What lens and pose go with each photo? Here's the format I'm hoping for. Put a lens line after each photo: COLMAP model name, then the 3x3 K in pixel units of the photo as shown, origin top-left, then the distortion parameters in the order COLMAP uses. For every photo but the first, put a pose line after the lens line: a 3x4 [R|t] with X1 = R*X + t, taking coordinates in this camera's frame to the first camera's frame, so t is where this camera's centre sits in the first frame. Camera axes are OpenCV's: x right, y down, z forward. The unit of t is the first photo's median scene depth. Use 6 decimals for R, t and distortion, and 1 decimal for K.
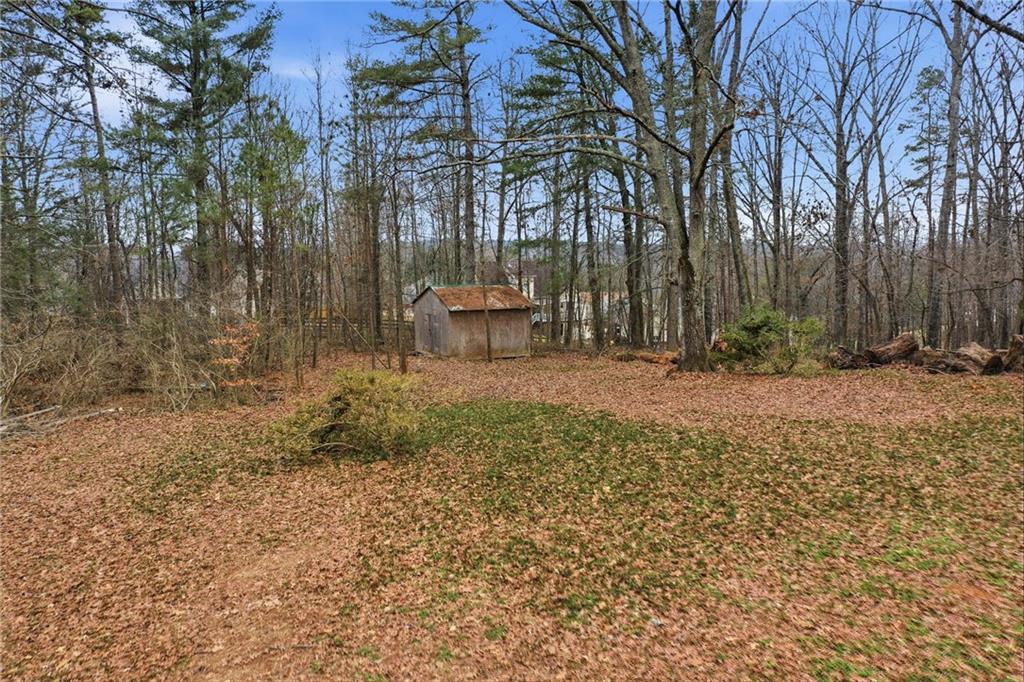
lens RADIAL K [[810.7, 0, 512.0], [0, 810.7, 341.0], [0, 0, 1]] dist [-0.004292, 0.002276]
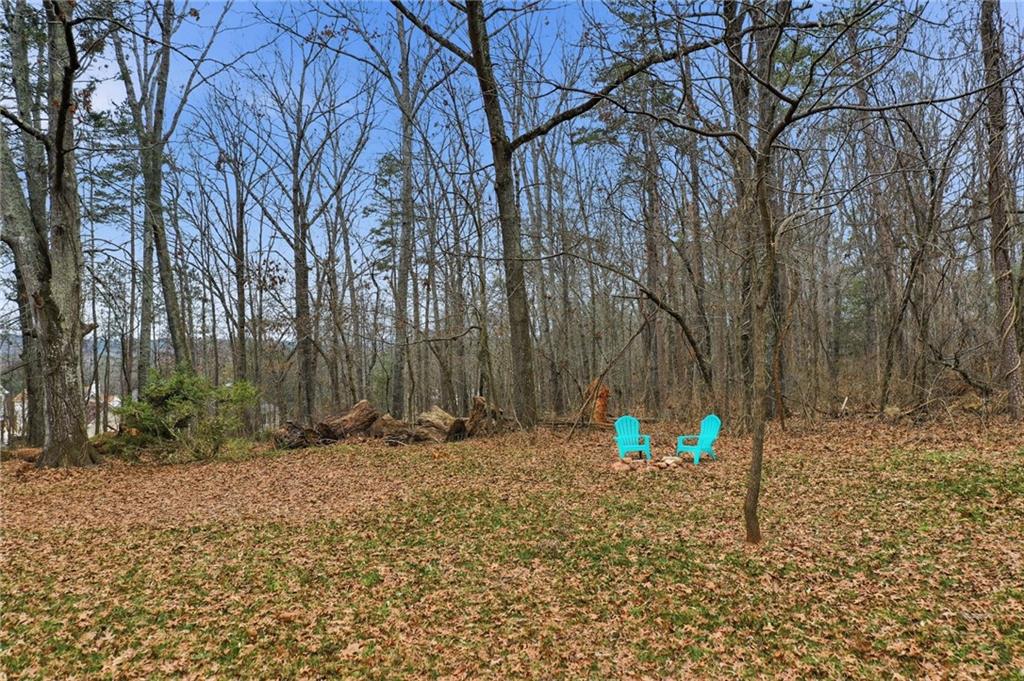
lens RADIAL K [[810.7, 0, 512.0], [0, 810.7, 340.5], [0, 0, 1]] dist [-0.004292, 0.002276]
pose [[0.821790, 0.007706, 0.569739, 0.149194], [0.060996, 0.992973, -0.101412, 0.024743], [-0.566516, 0.118092, 0.815545, 0.248965]]
